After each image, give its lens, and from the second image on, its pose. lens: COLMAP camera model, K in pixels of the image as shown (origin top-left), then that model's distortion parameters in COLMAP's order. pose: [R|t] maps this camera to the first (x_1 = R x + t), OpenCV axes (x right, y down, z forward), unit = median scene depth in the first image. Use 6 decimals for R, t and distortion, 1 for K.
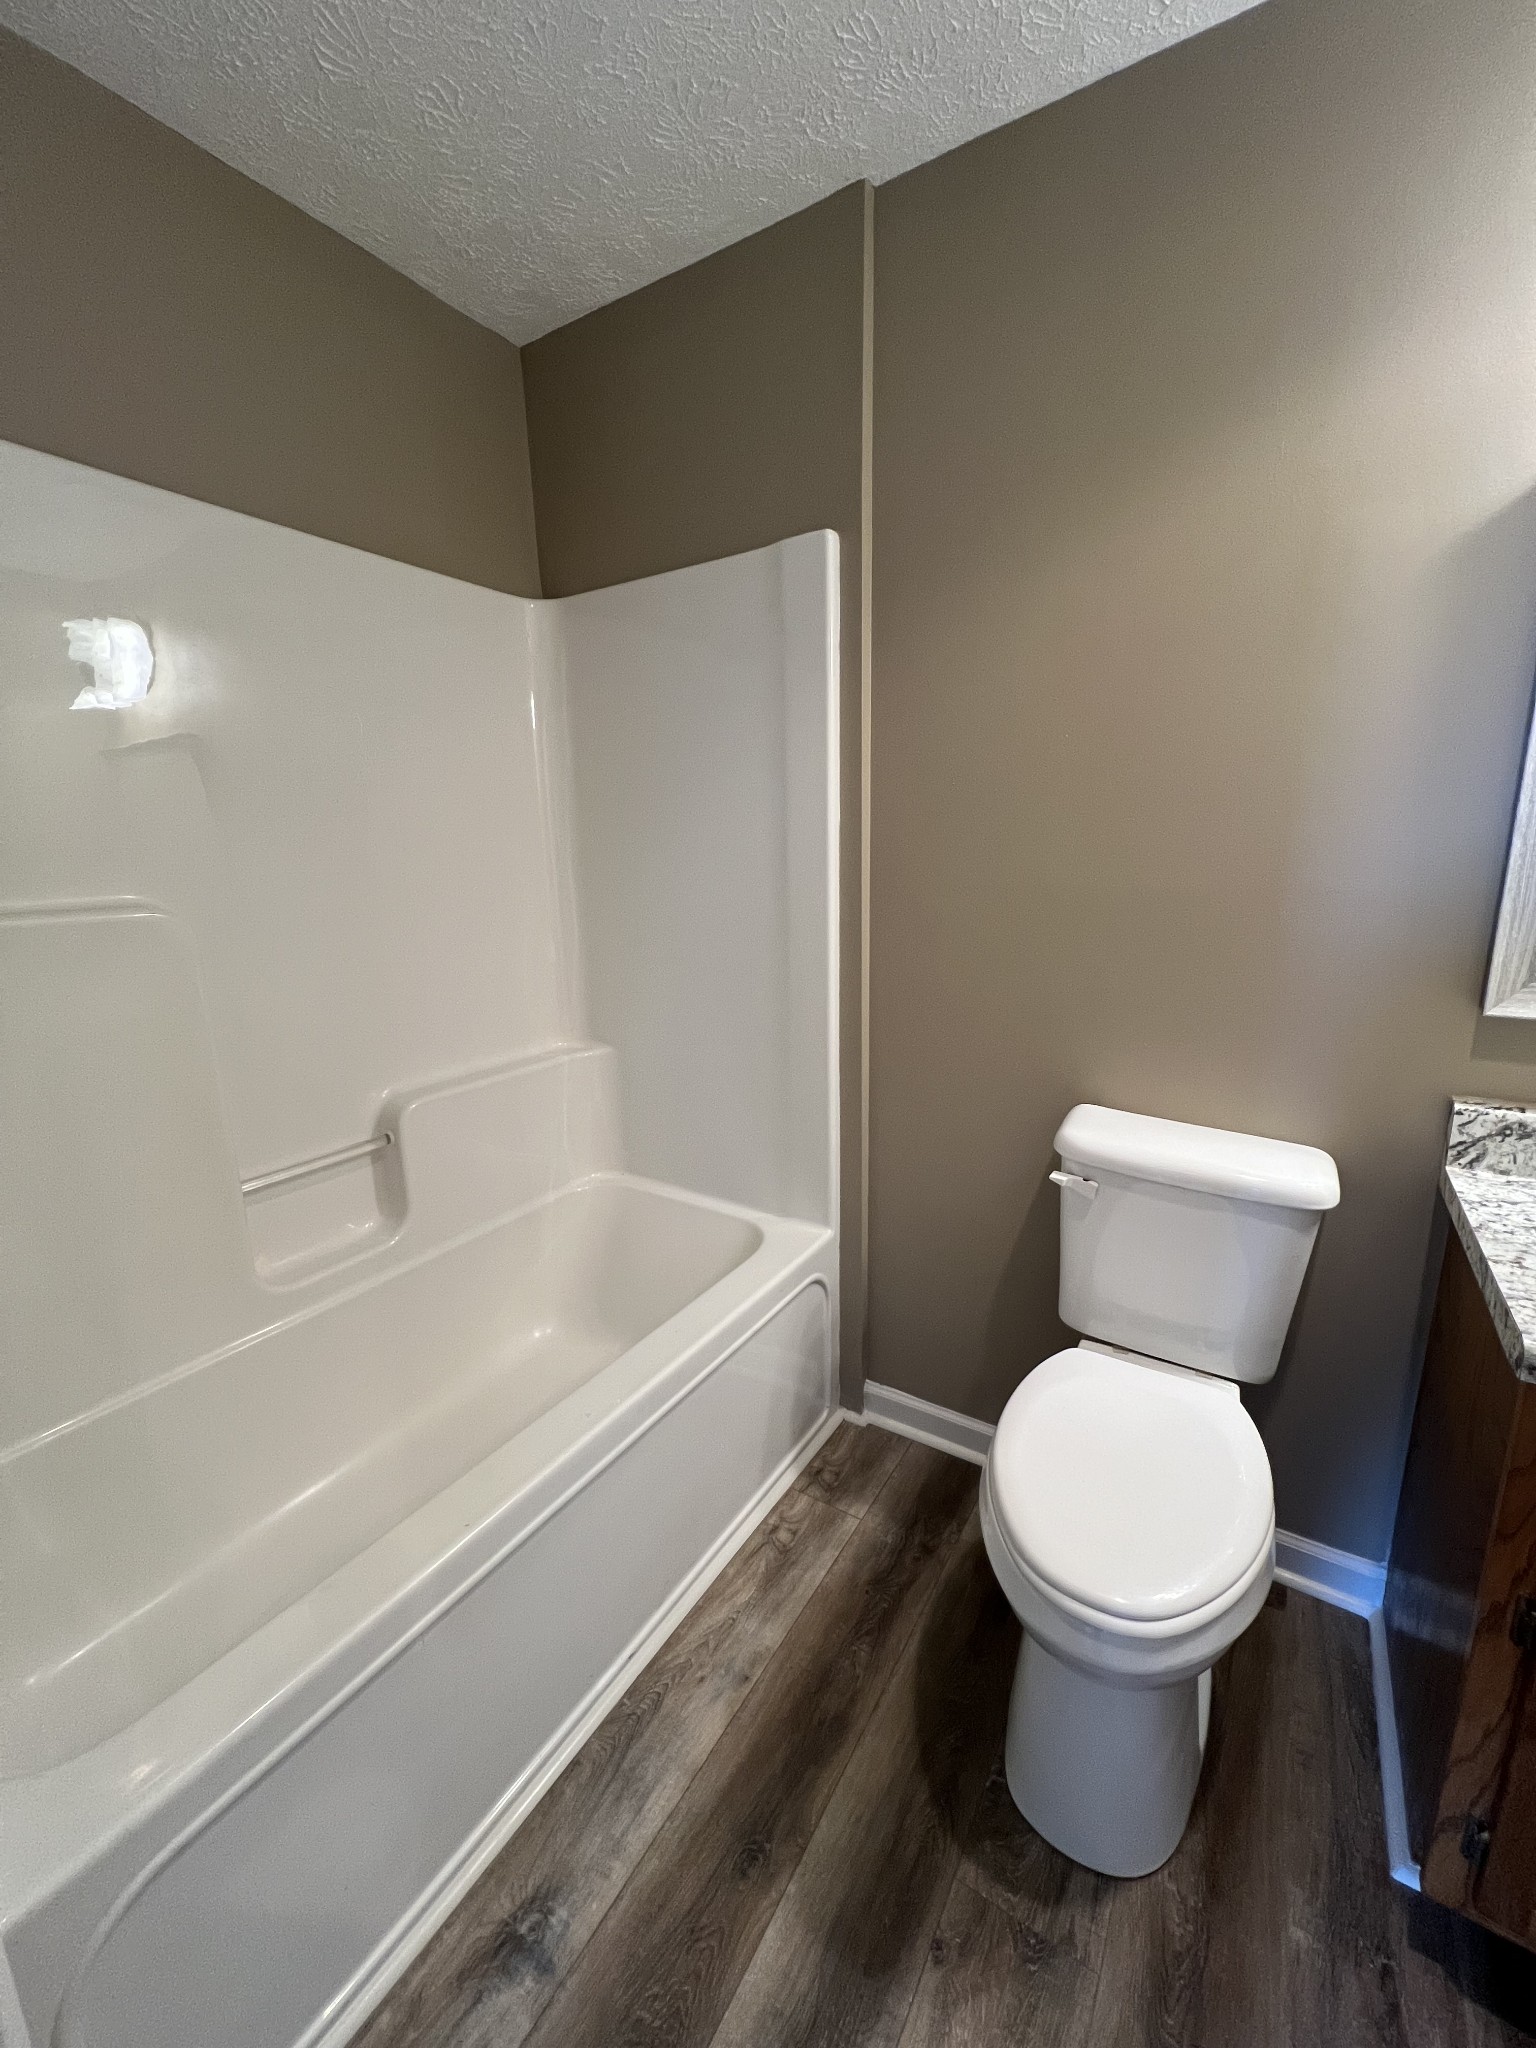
lens RADIAL K [[819.8, 0, 772.4], [0, 819.8, 1020.1], [0, 0, 1]] dist [0.000900, -0.000096]
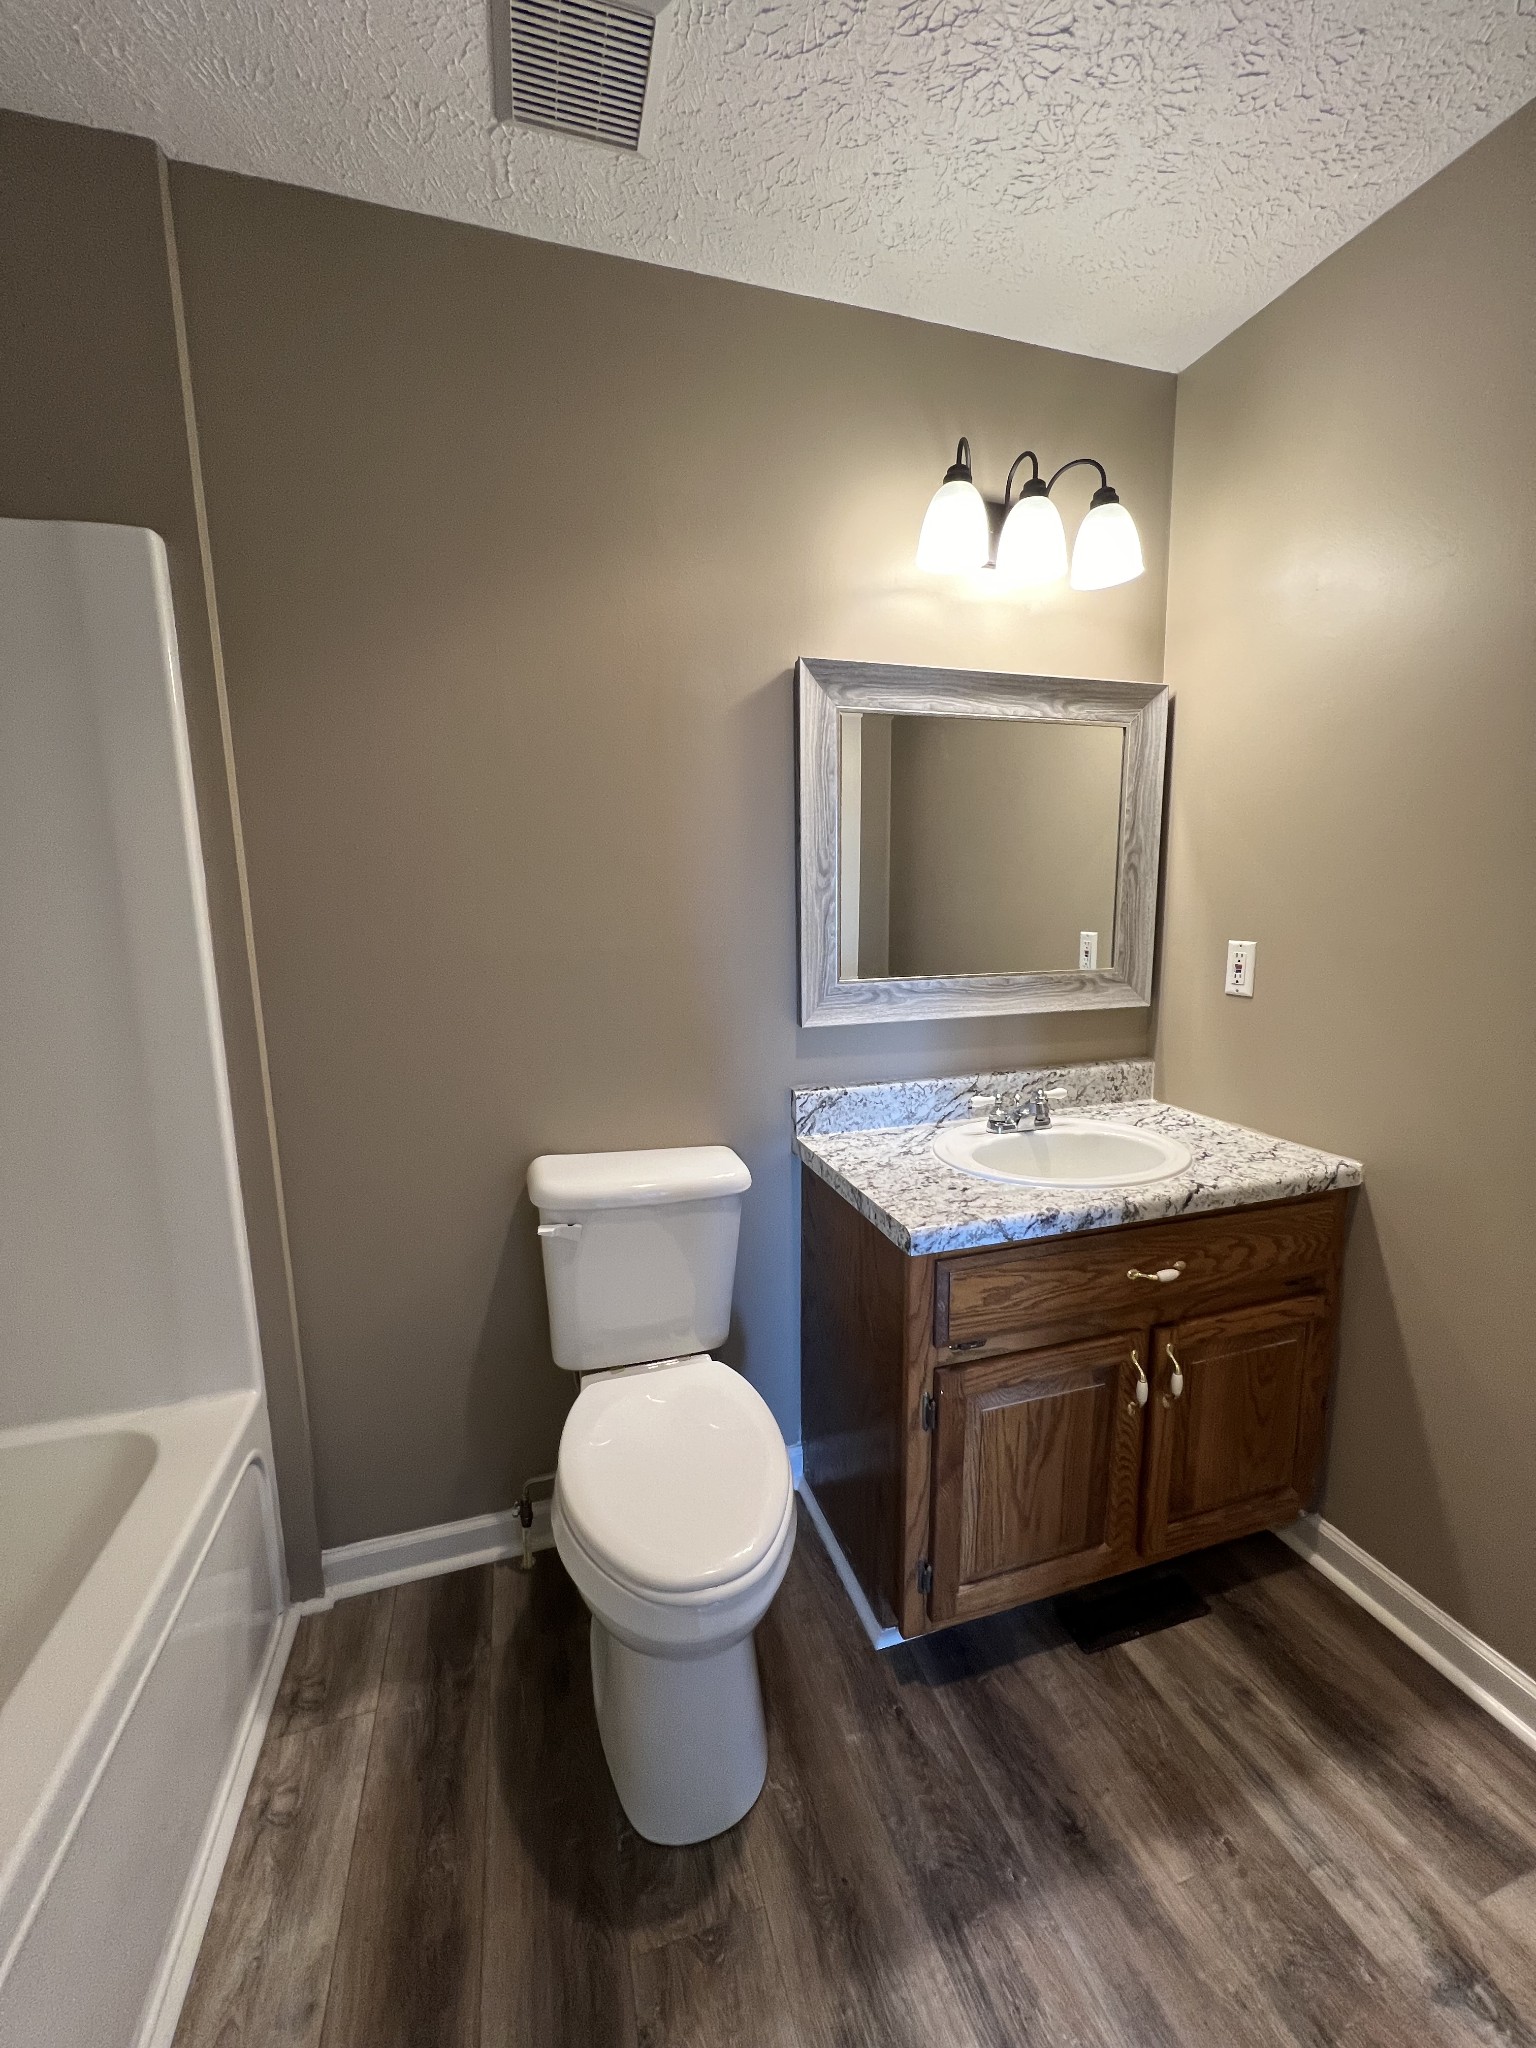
lens RADIAL K [[819.8, 0, 772.4], [0, 819.8, 1020.1], [0, 0, 1]] dist [0.000900, -0.000096]
pose [[0.644769, -0.107577, 0.756770, -0.219643], [0.160568, 0.987019, 0.003503, -0.027703], [-0.747323, 0.119254, 0.653672, 0.076105]]
